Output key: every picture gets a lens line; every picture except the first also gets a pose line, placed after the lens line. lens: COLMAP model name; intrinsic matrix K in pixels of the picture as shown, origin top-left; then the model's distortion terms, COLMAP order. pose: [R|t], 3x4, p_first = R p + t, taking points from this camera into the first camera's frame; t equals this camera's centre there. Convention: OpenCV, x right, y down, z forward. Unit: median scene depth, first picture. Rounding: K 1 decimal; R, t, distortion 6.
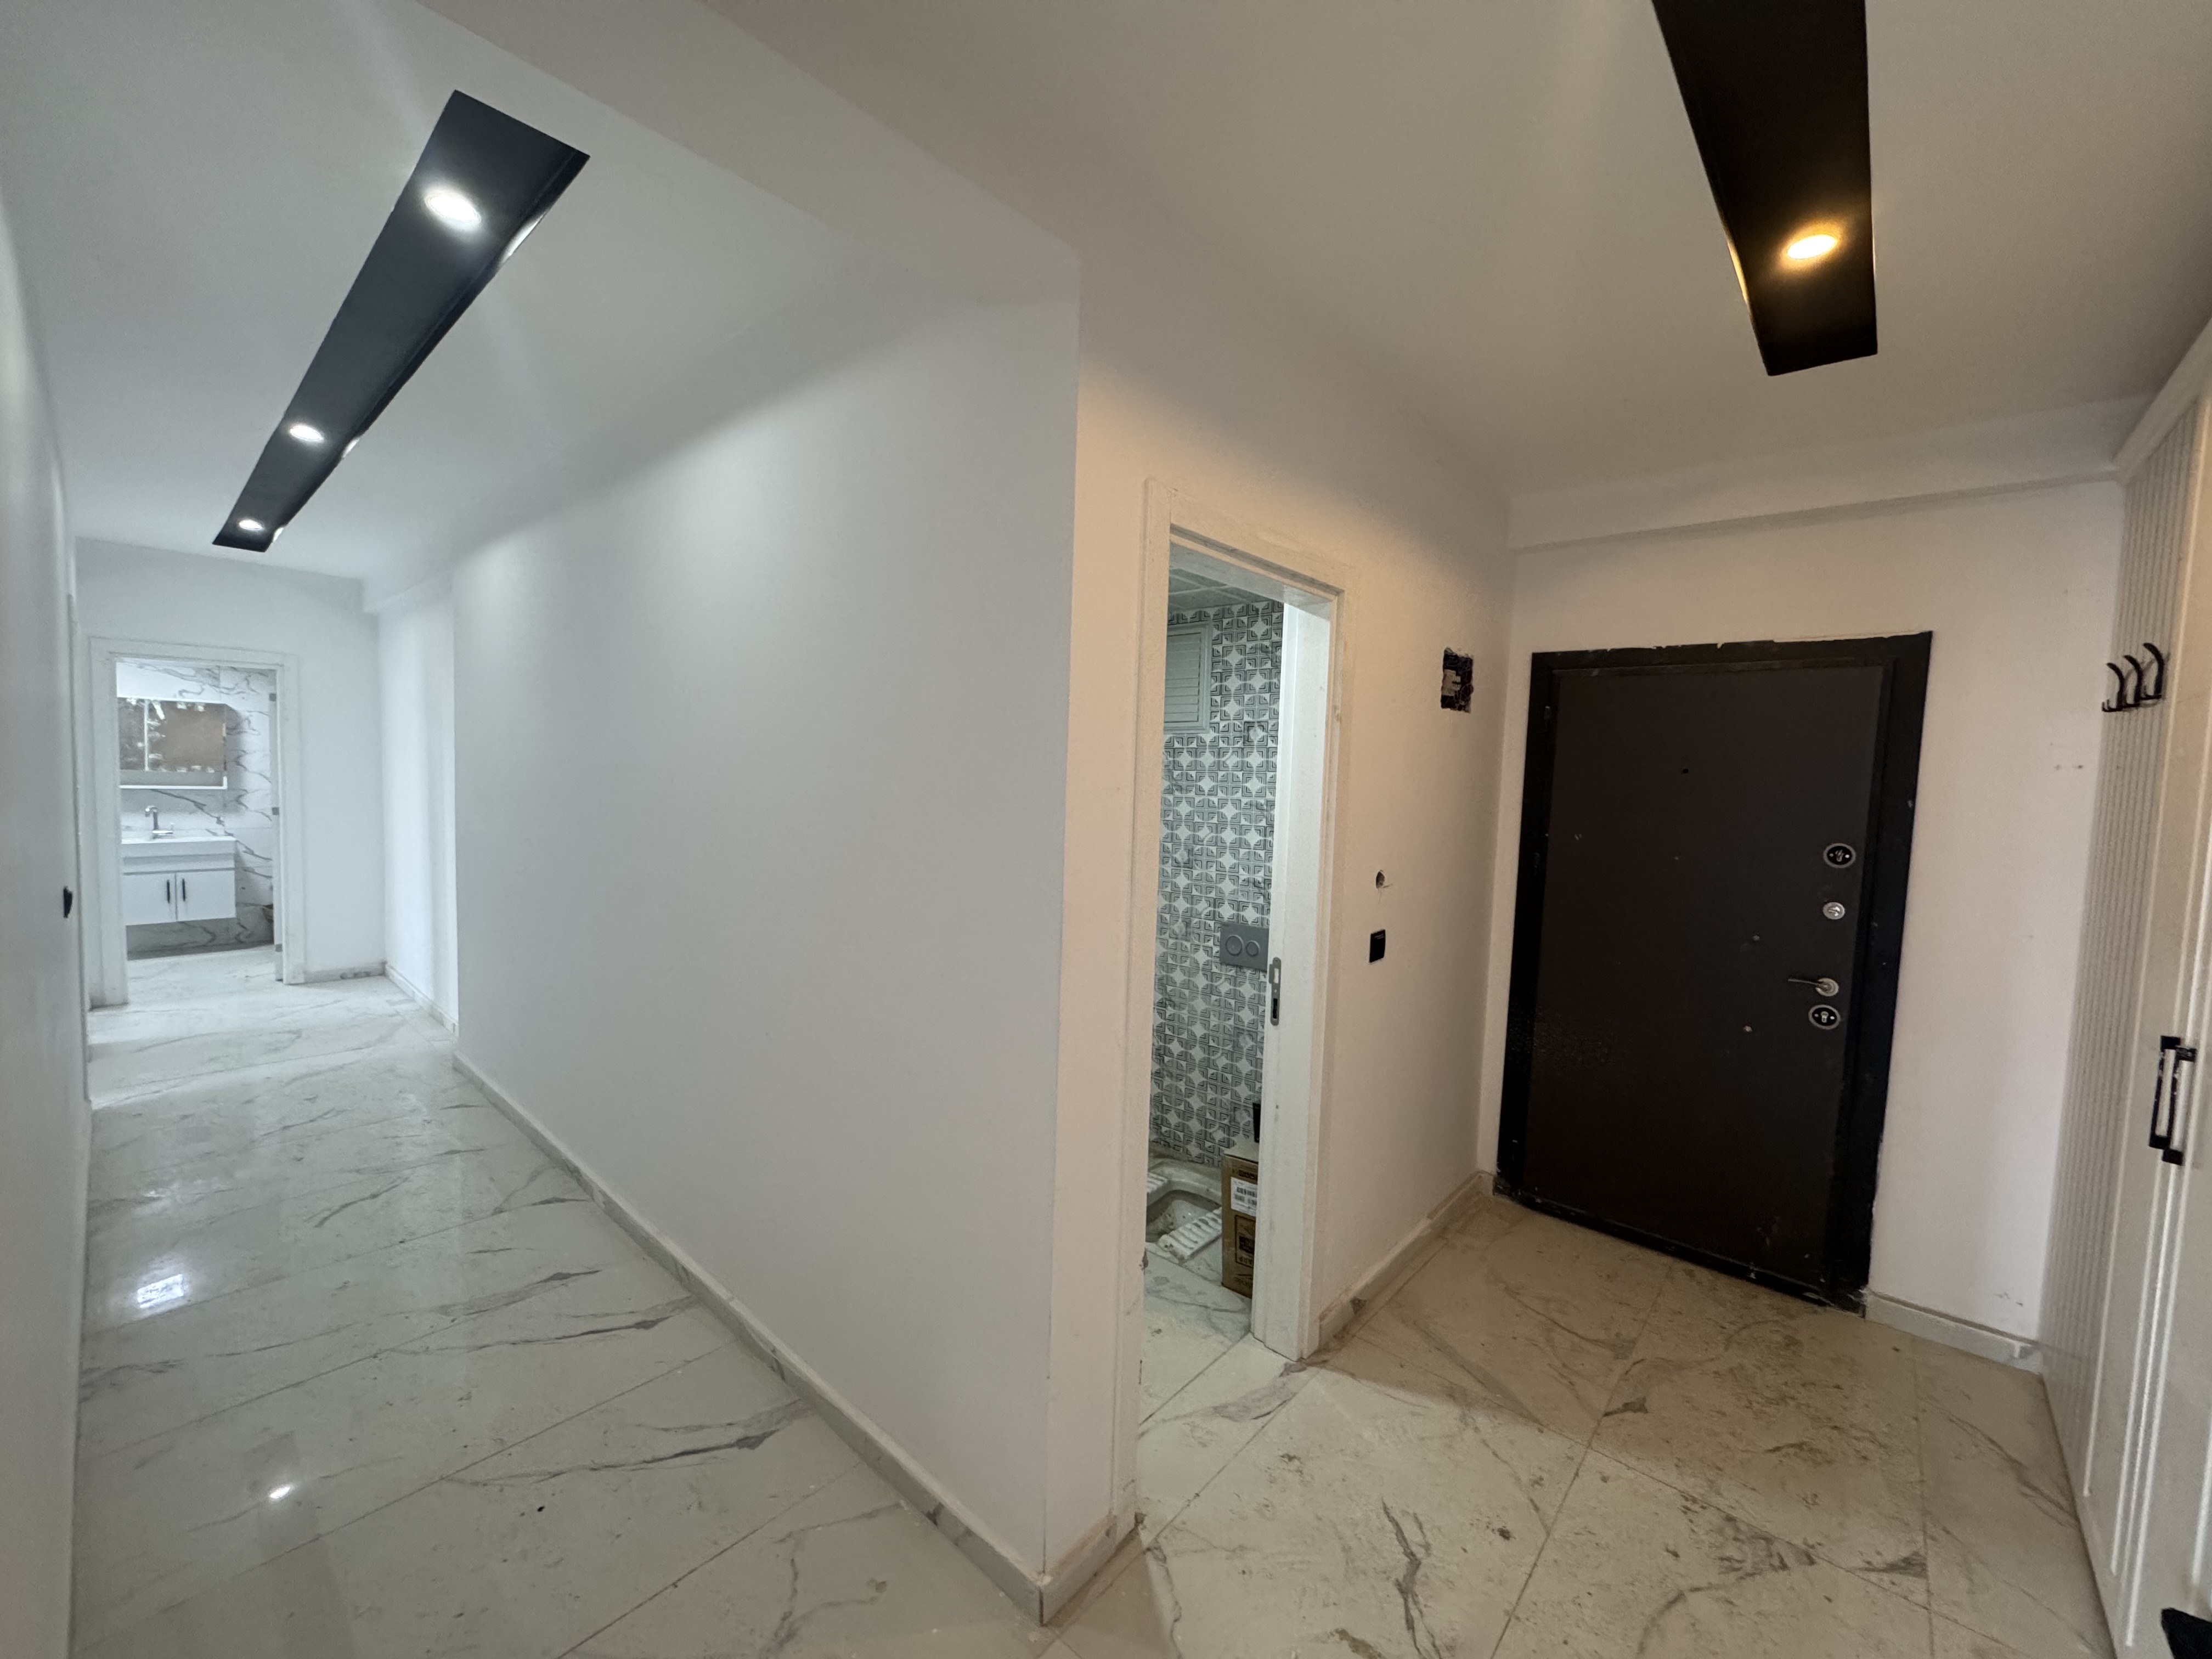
lens RADIAL K [[879.4, 0, 1098.5], [0, 879.4, 827.9], [0, 0, 1]] dist [-0.003467, 0.000246]
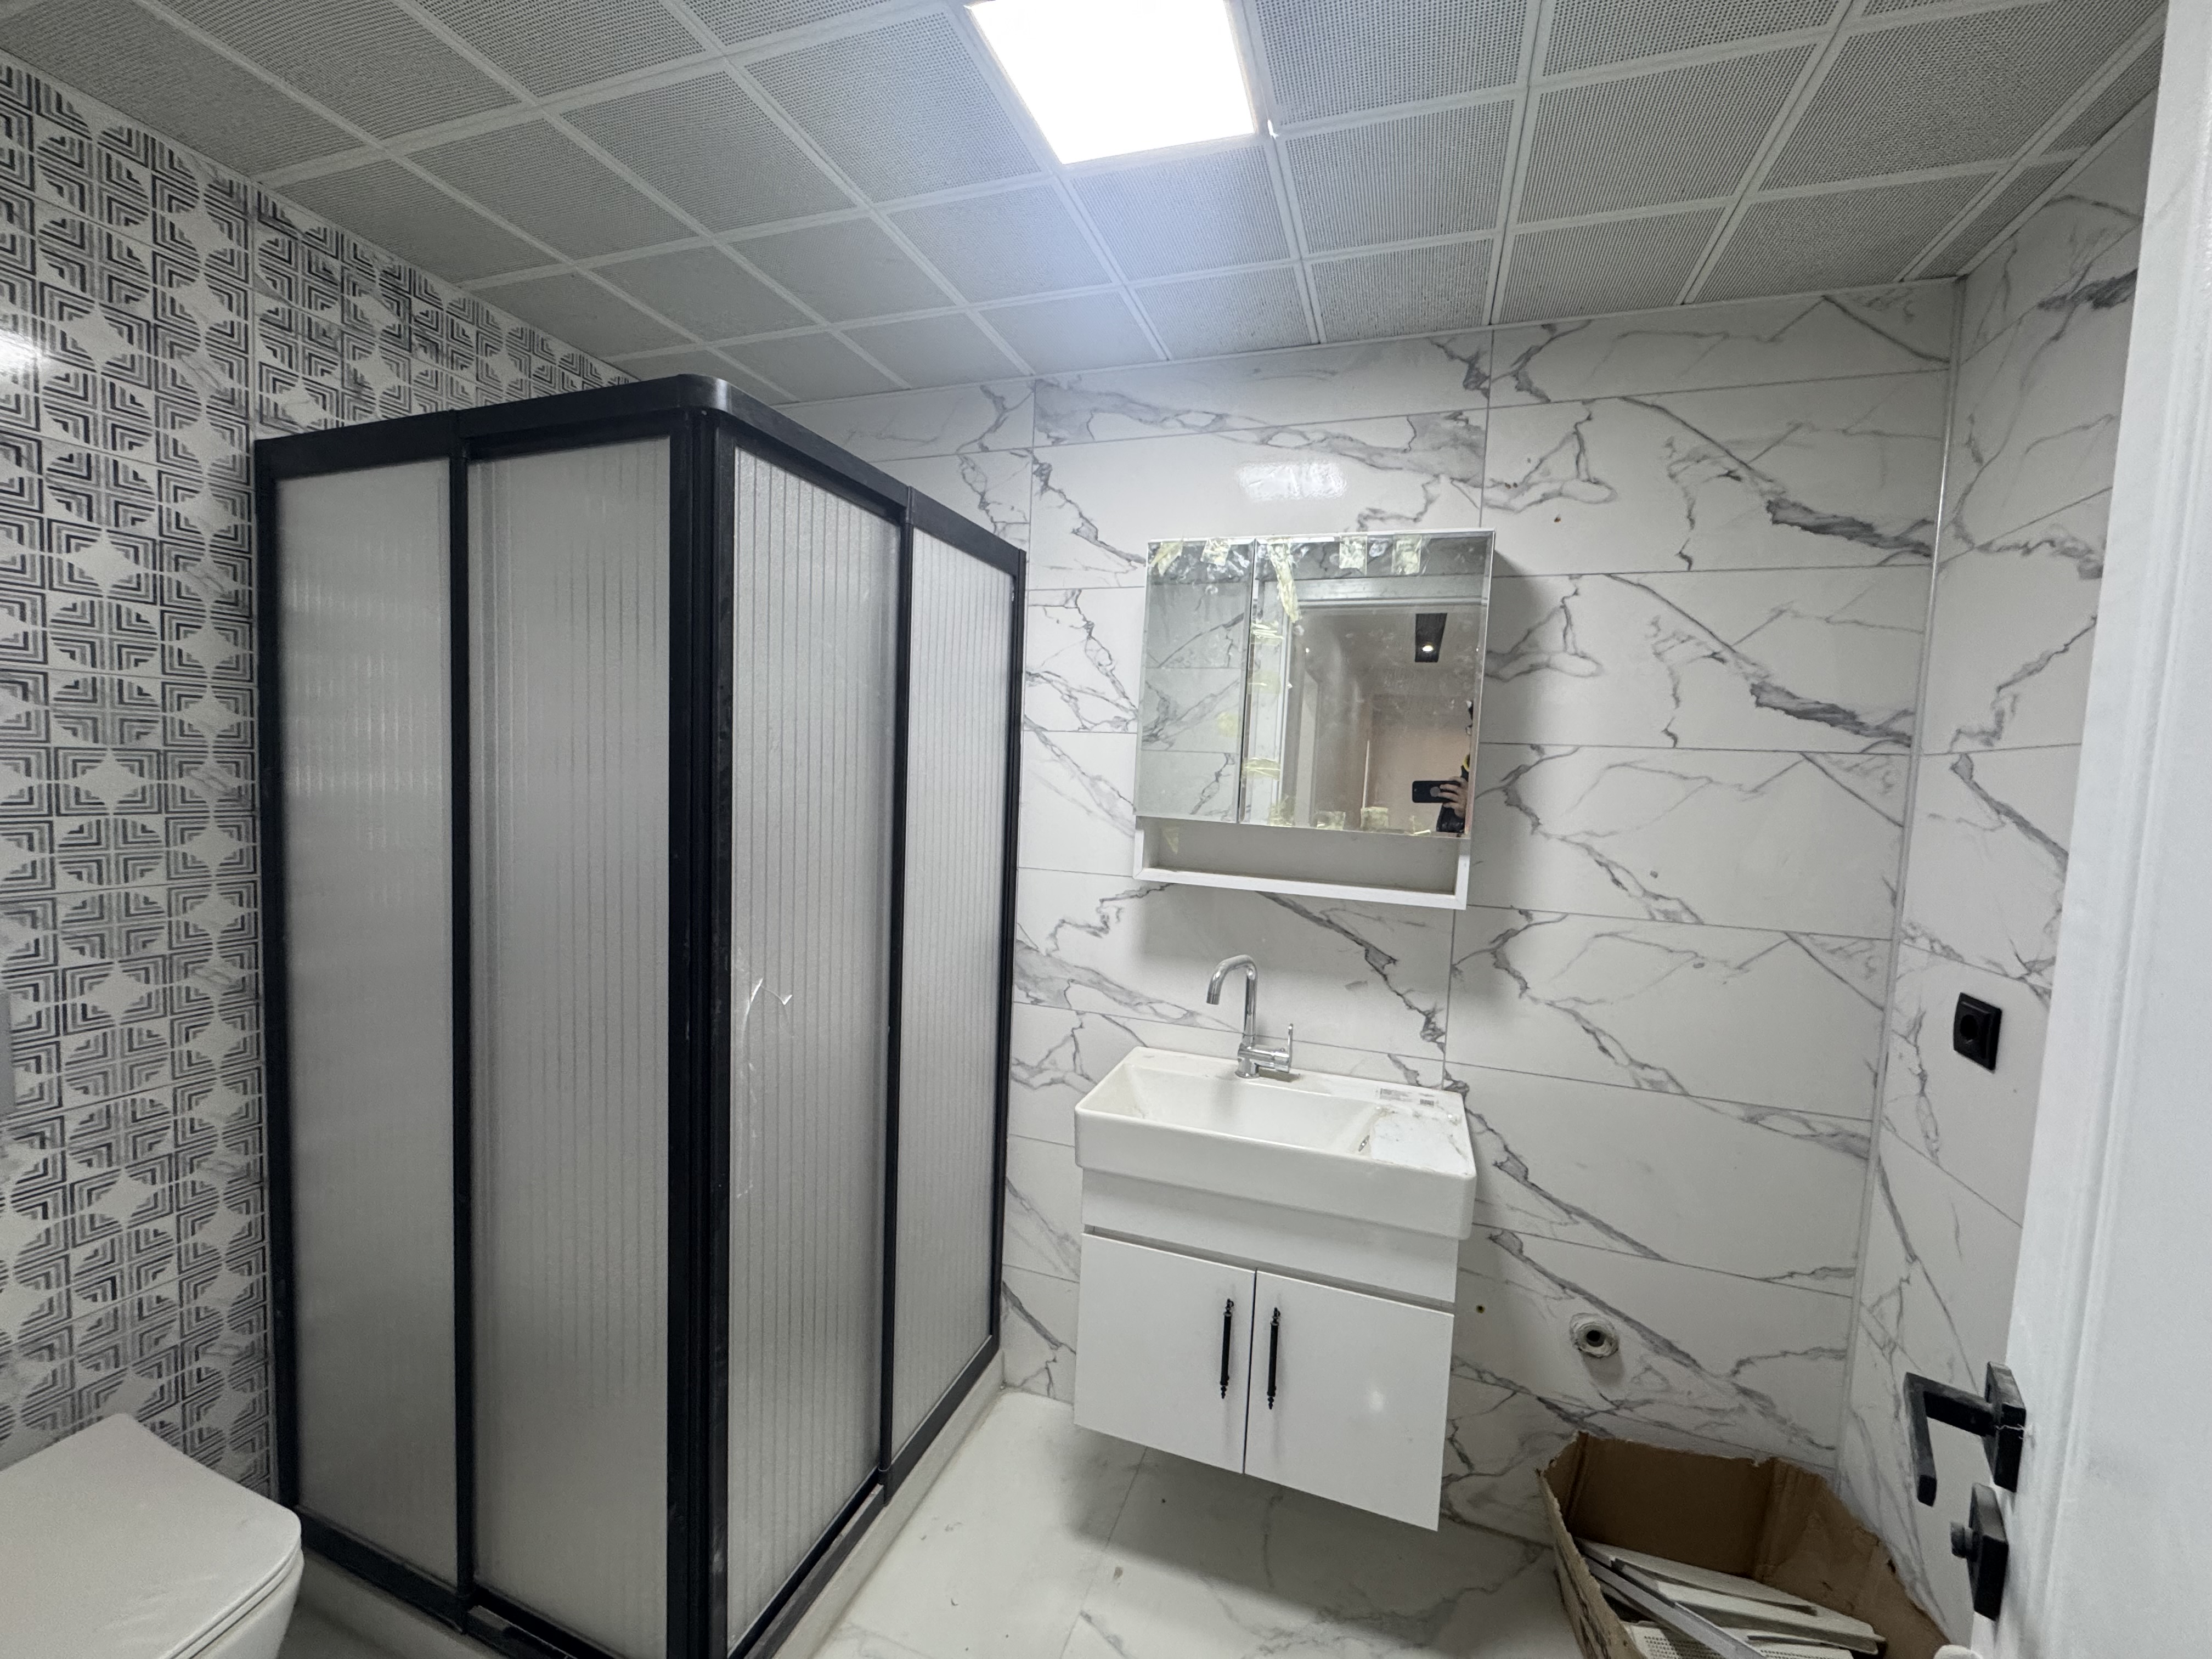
lens RADIAL K [[879.4, 0, 1107.2], [0, 879.4, 826.0], [0, 0, 1]] dist [-0.003467, 0.000246]
pose [[0.377298, 0.043932, -0.925049, -0.919003], [-0.089116, 0.995961, 0.010953, -0.067939], [0.921794, 0.078304, 0.379689, 0.926416]]
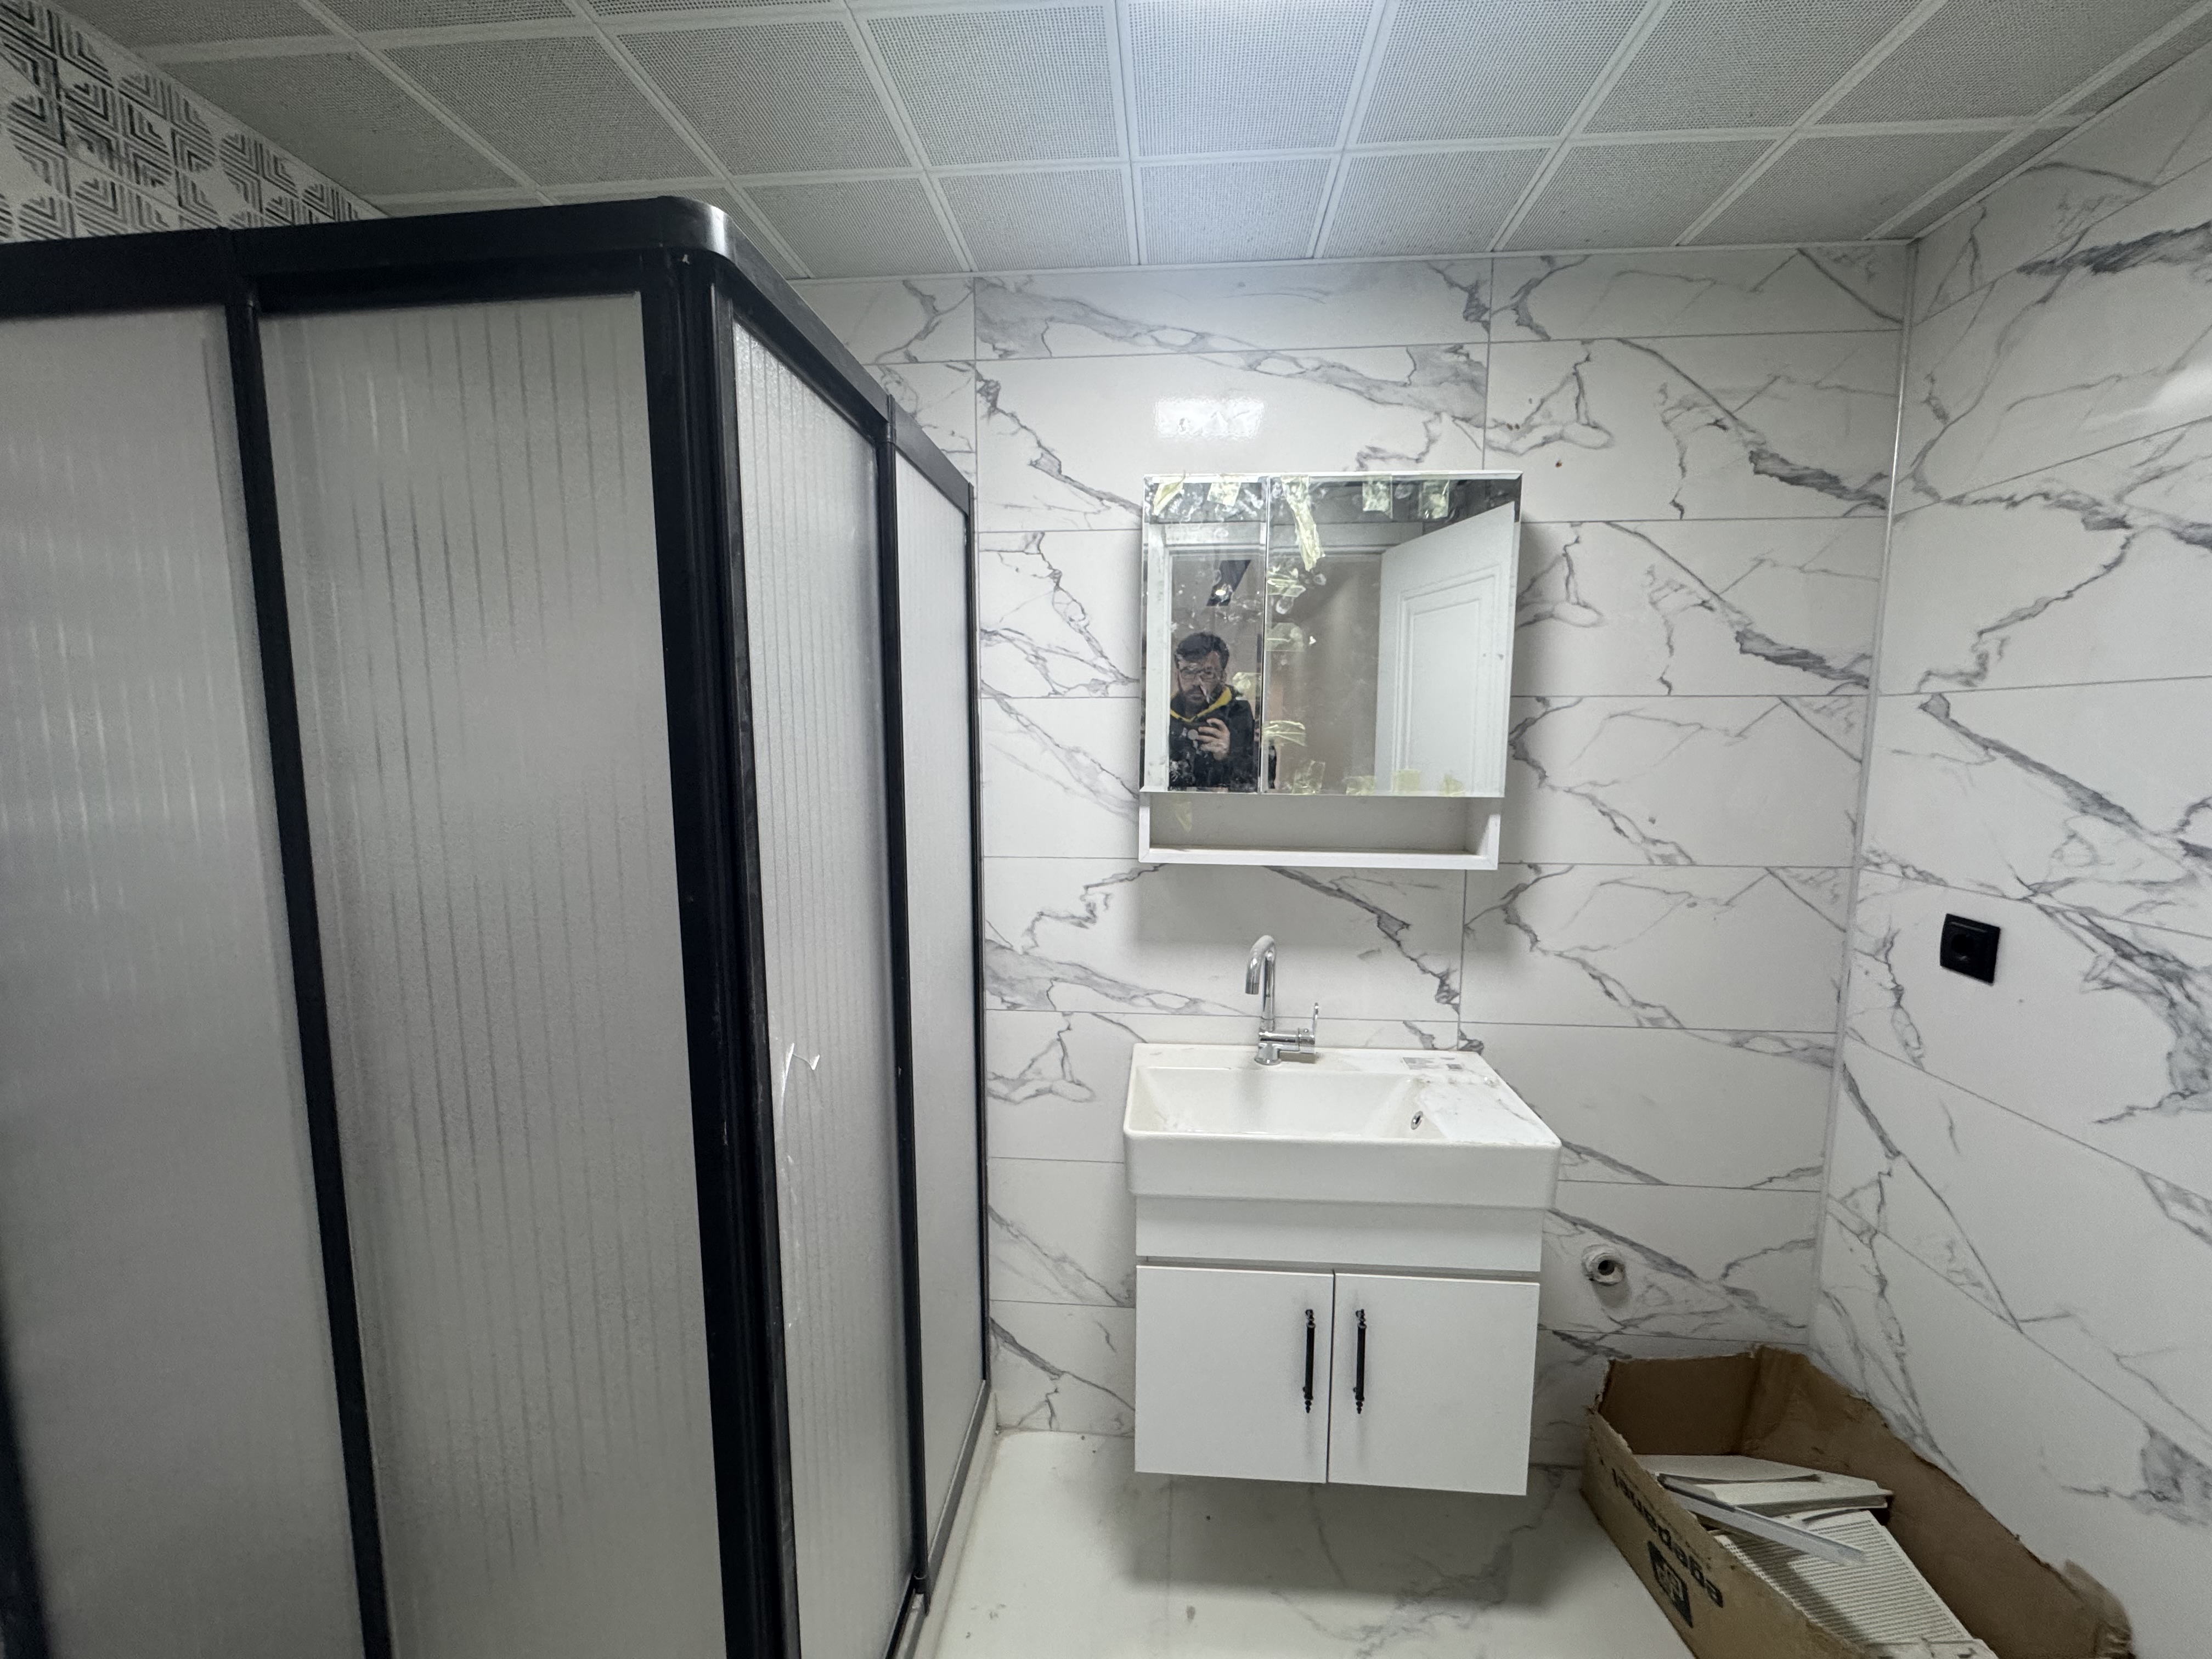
lens RADIAL K [[879.4, 0, 1105.8], [0, 879.4, 825.2], [0, 0, 1]] dist [-0.003467, 0.000246]
pose [[0.595548, 0.057058, -0.801291, -0.983323], [-0.032467, 0.998369, 0.046961, -0.070917], [0.802663, -0.001952, 0.596429, 0.883320]]
